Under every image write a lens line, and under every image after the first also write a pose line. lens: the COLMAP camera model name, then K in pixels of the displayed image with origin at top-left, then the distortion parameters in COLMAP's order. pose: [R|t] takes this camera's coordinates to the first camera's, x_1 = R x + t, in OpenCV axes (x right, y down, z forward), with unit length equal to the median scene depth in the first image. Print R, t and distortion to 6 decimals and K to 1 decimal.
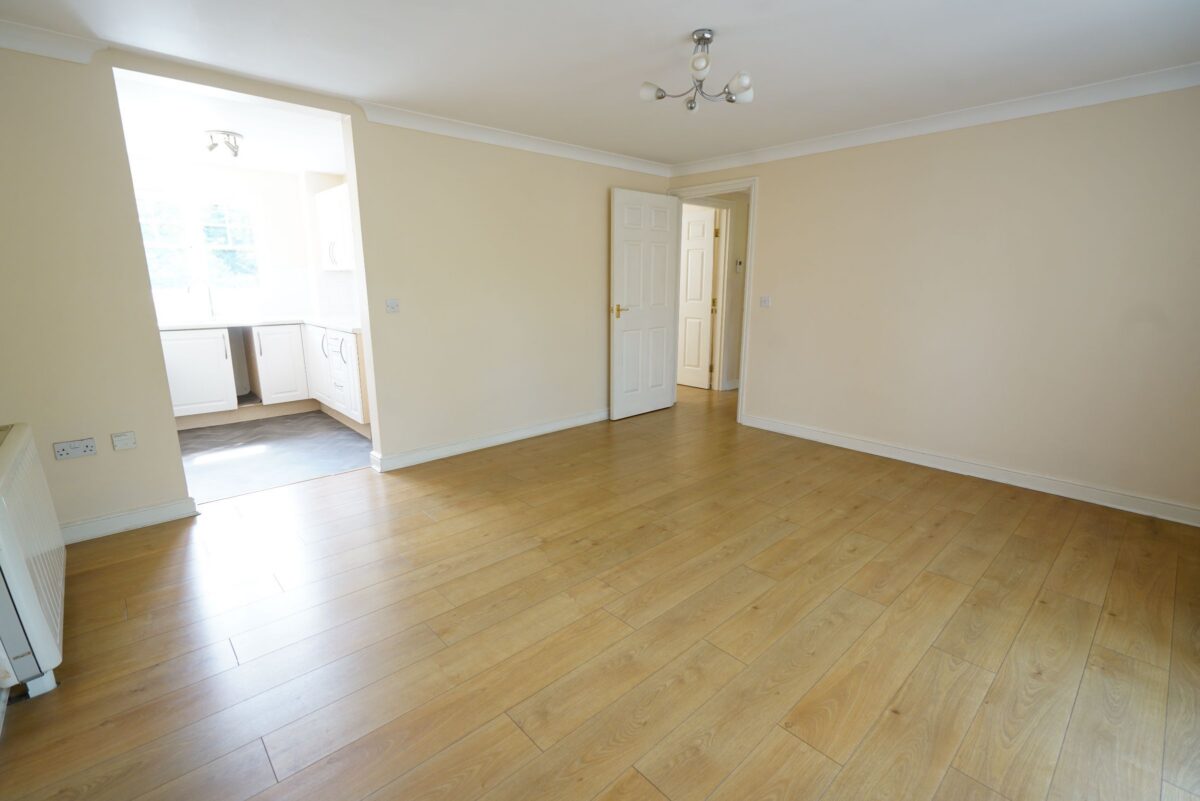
lens RADIAL K [[533.0, 0, 598.3], [0, 533.0, 401.6], [0, 0, 1]] dist [-0.016926, 0.004386]
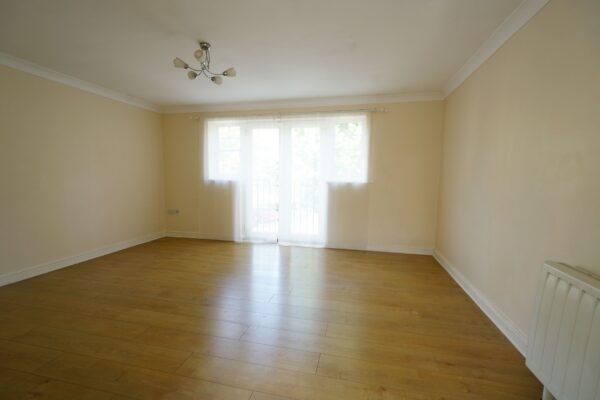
lens RADIAL K [[266.5, 0, 298.4], [0, 266.5, 198.1], [0, 0, 1]] dist [-0.016926, 0.004386]
pose [[-0.563825, -0.078938, 0.822114, -0.630627], [0.165930, 0.964298, 0.206389, -0.181712], [-0.809054, 0.252780, -0.530597, 0.953526]]
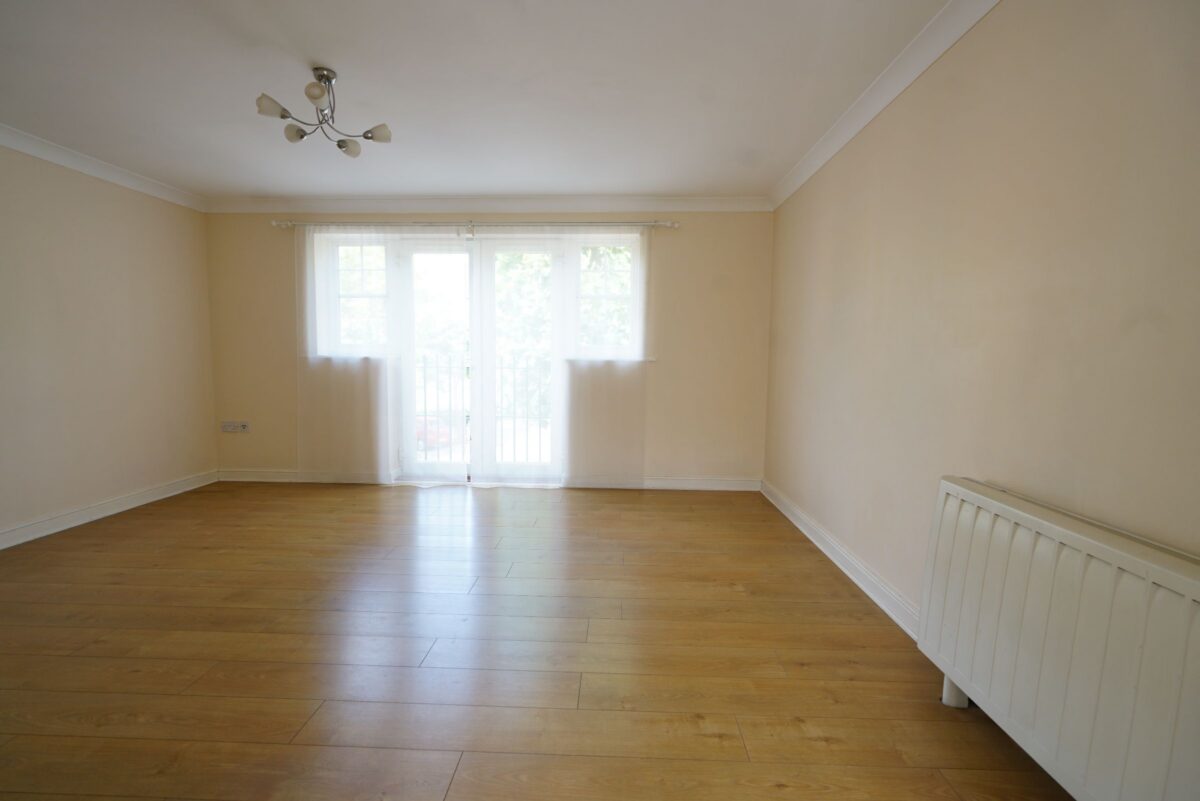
lens RADIAL K [[533.0, 0, 599.1], [0, 533.0, 397.5], [0, 0, 1]] dist [-0.016926, 0.004386]
pose [[-0.712531, -0.067901, 0.698348, -0.633916], [0.139808, 0.961608, 0.236146, -0.179898], [-0.687571, 0.265895, -0.675682, 1.007133]]
